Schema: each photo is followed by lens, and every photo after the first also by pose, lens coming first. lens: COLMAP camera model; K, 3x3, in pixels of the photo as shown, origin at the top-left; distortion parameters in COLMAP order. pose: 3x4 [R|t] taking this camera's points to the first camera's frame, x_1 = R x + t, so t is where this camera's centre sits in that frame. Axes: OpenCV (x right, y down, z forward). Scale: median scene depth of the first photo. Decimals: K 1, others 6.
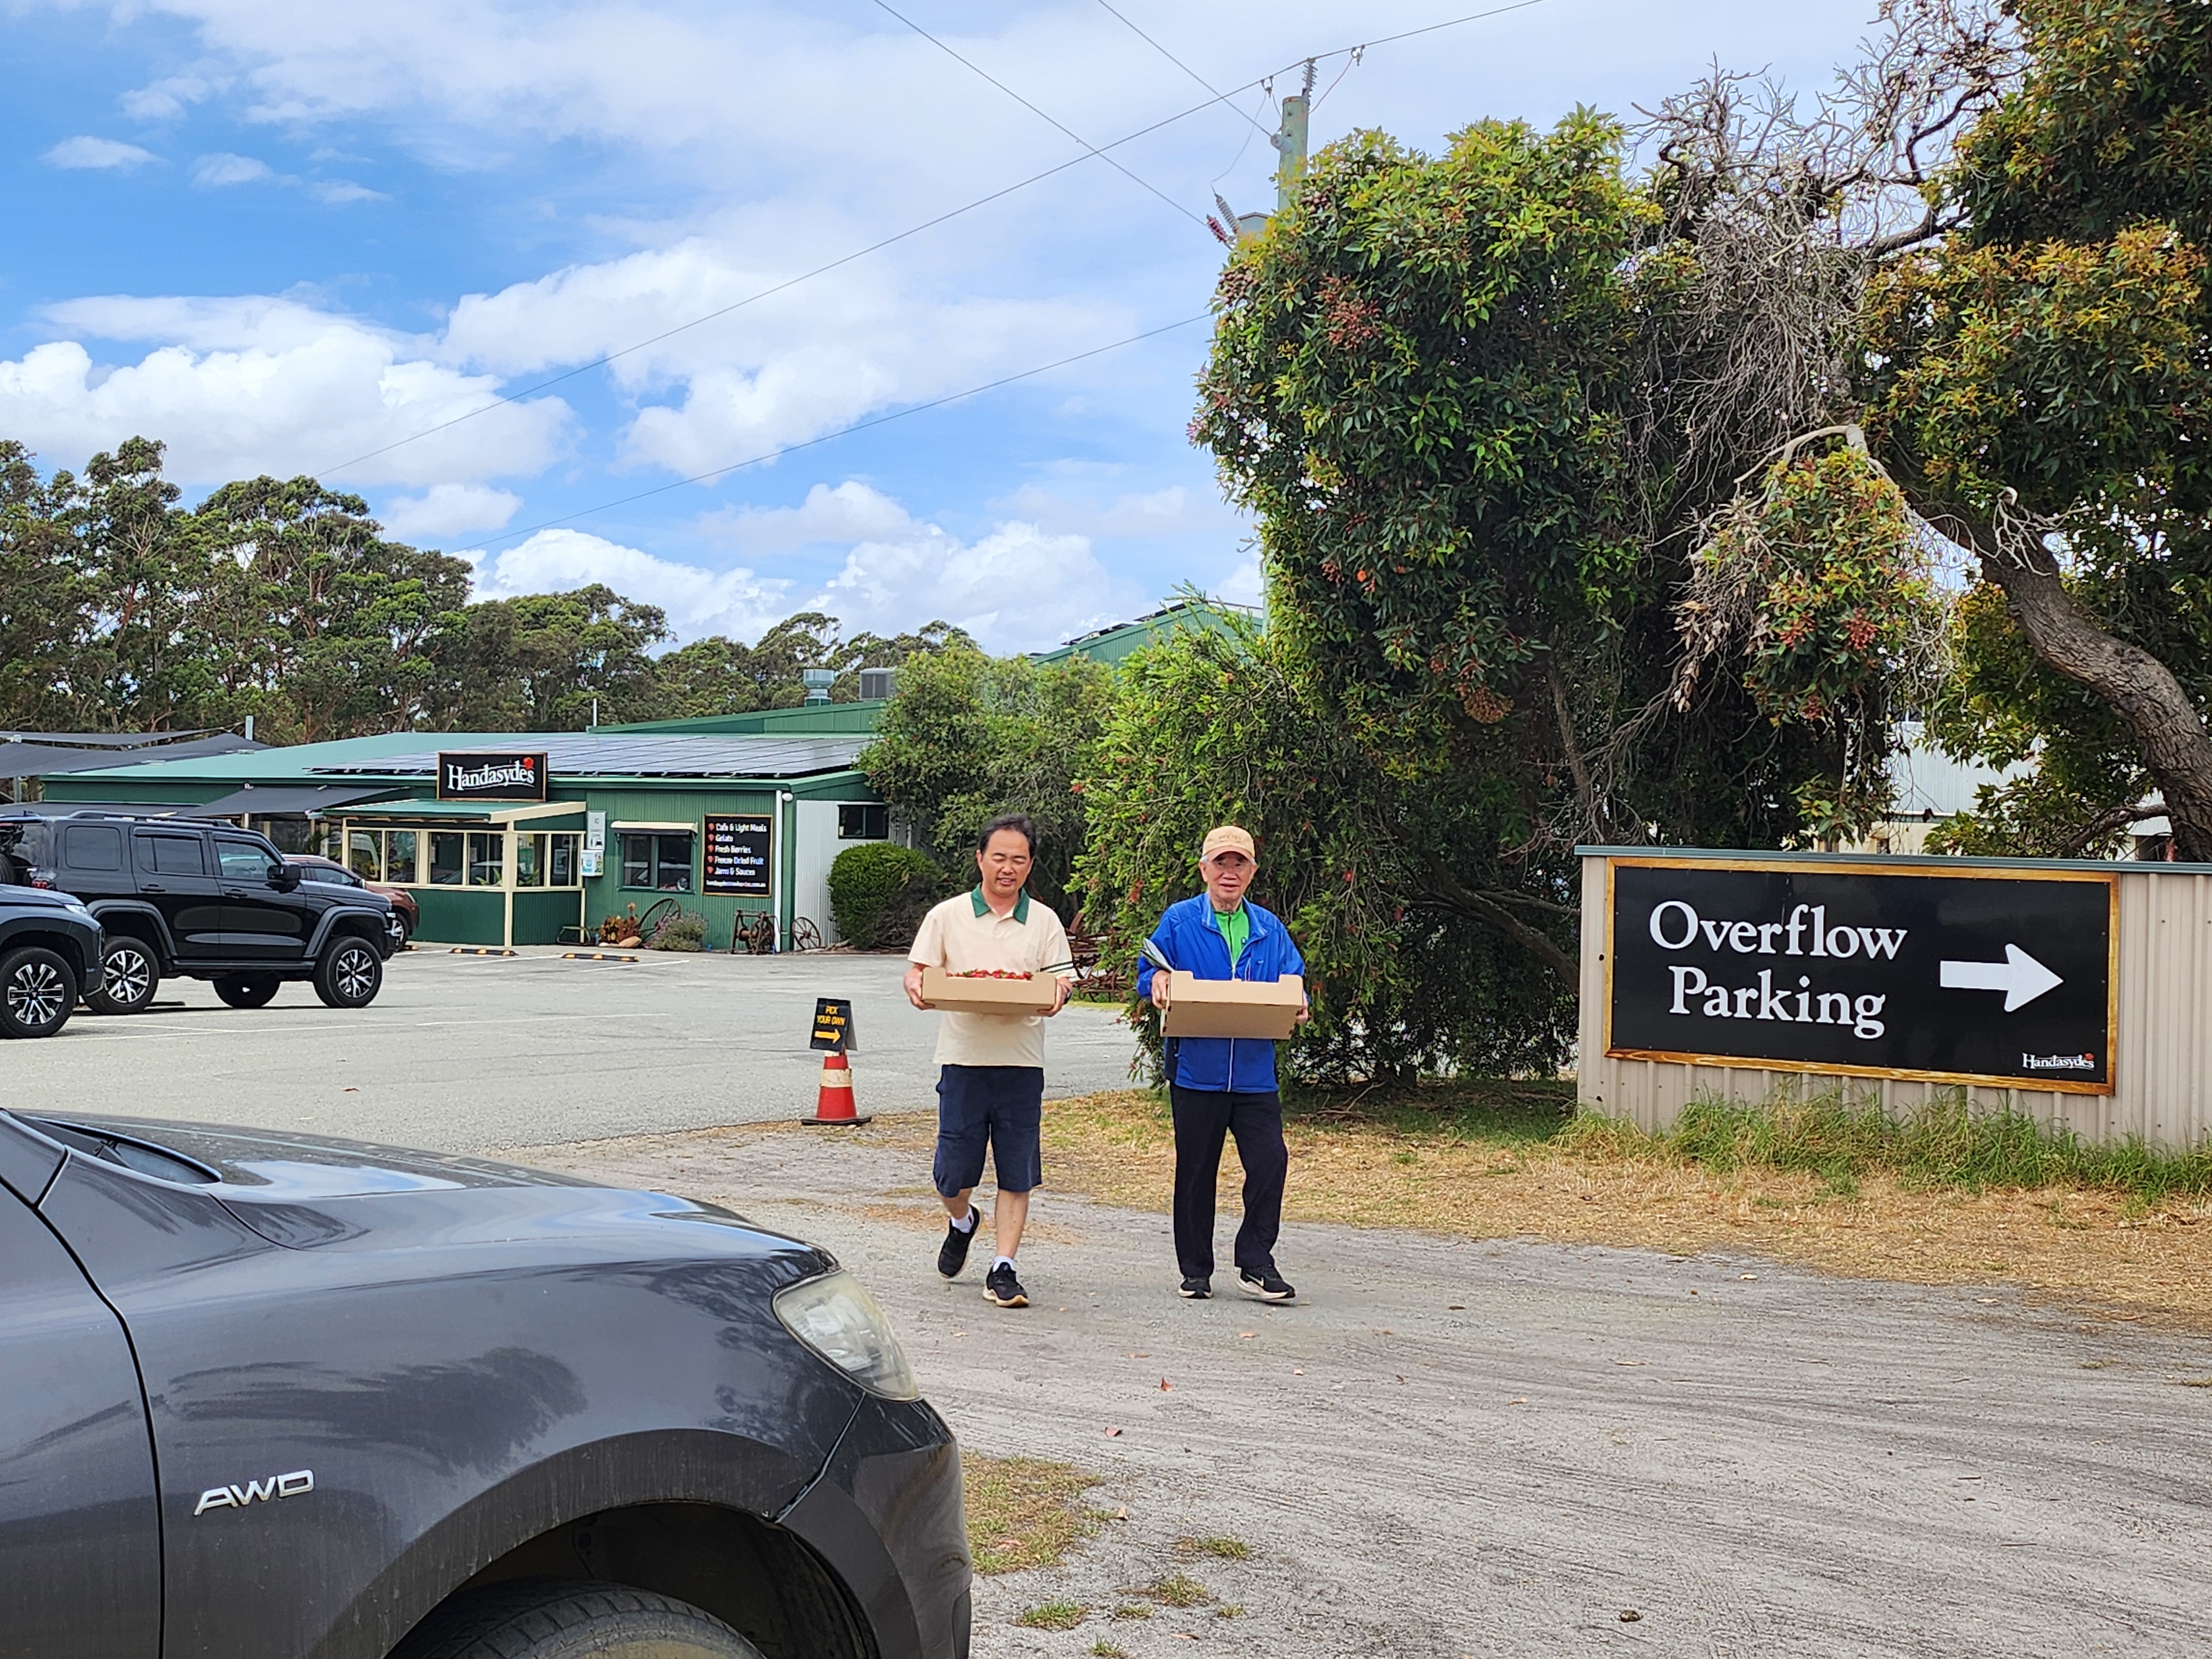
lens RADIAL K [[2370.7, 0, 1106.0], [0, 2370.7, 829.5], [0, 0, 1]] dist [0.003777, 0.007502]
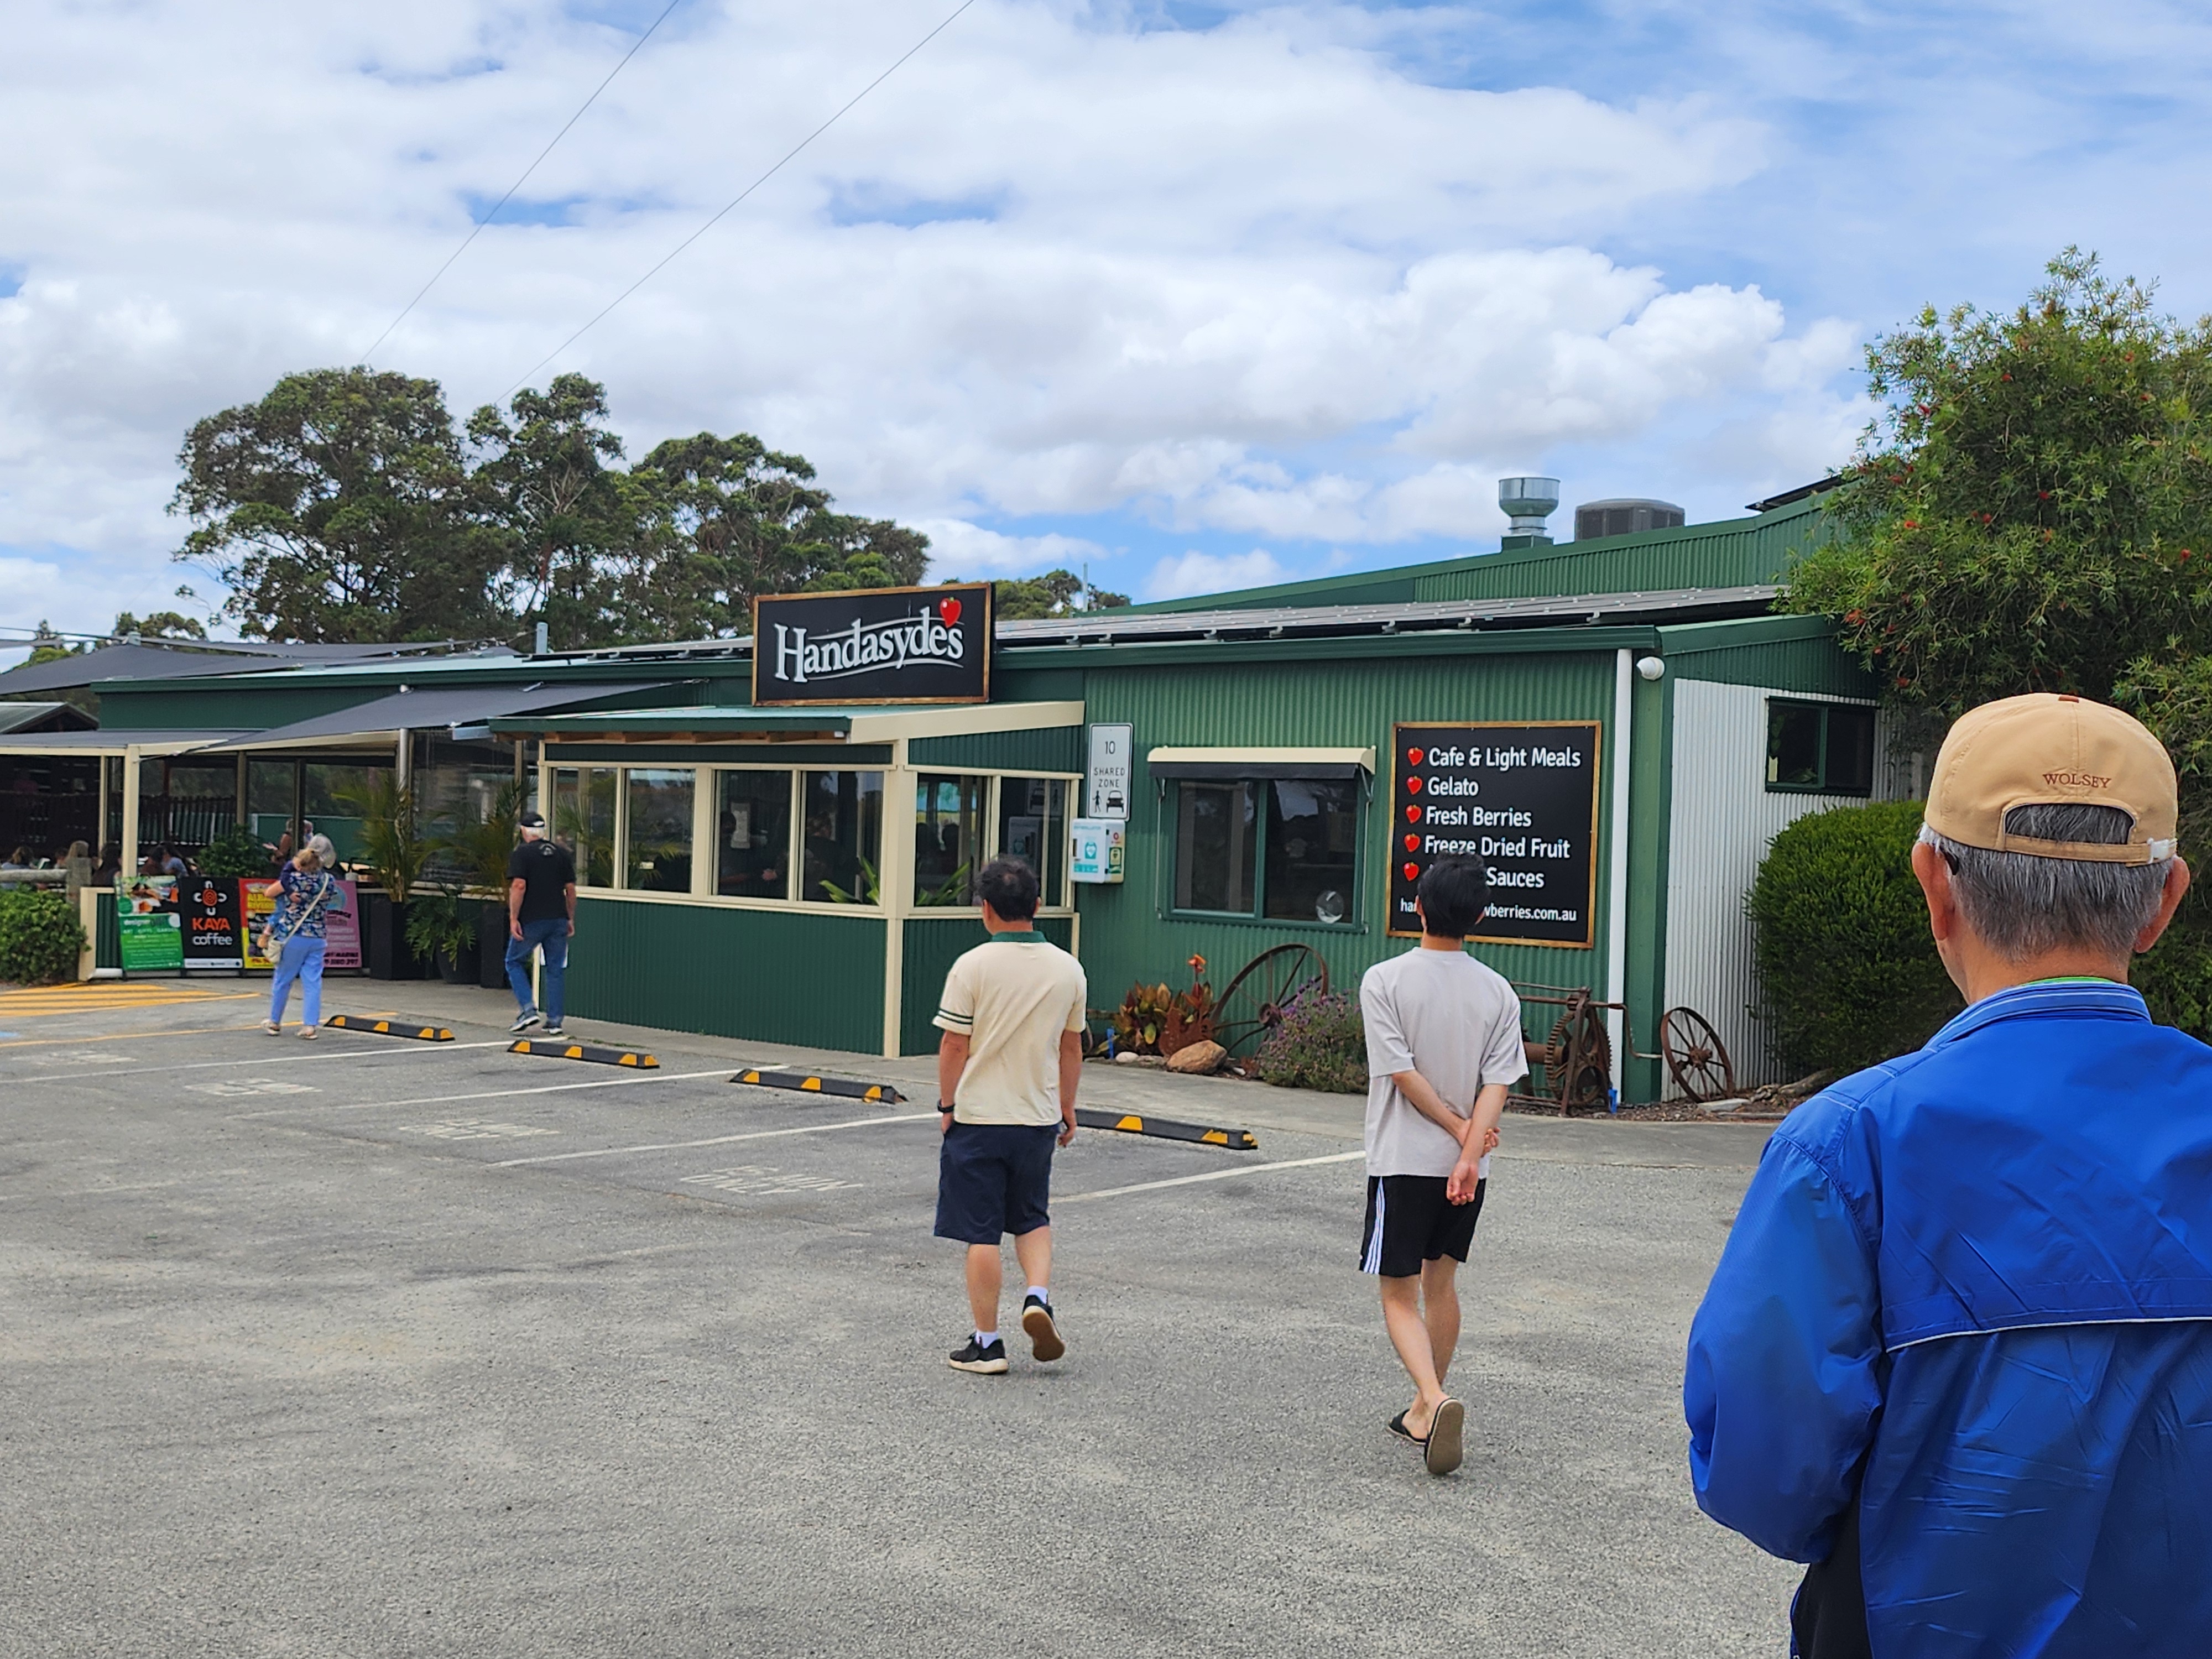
lens RADIAL K [[2370.7, 0, 1106.0], [0, 2370.7, 829.5], [0, 0, 1]] dist [0.003777, 0.007502]
pose [[0.982008, 0.011610, -0.188484, -0.141422], [-0.012585, 0.999913, -0.003976, 0.012317], [0.188422, 0.006277, 0.982068, 0.612361]]
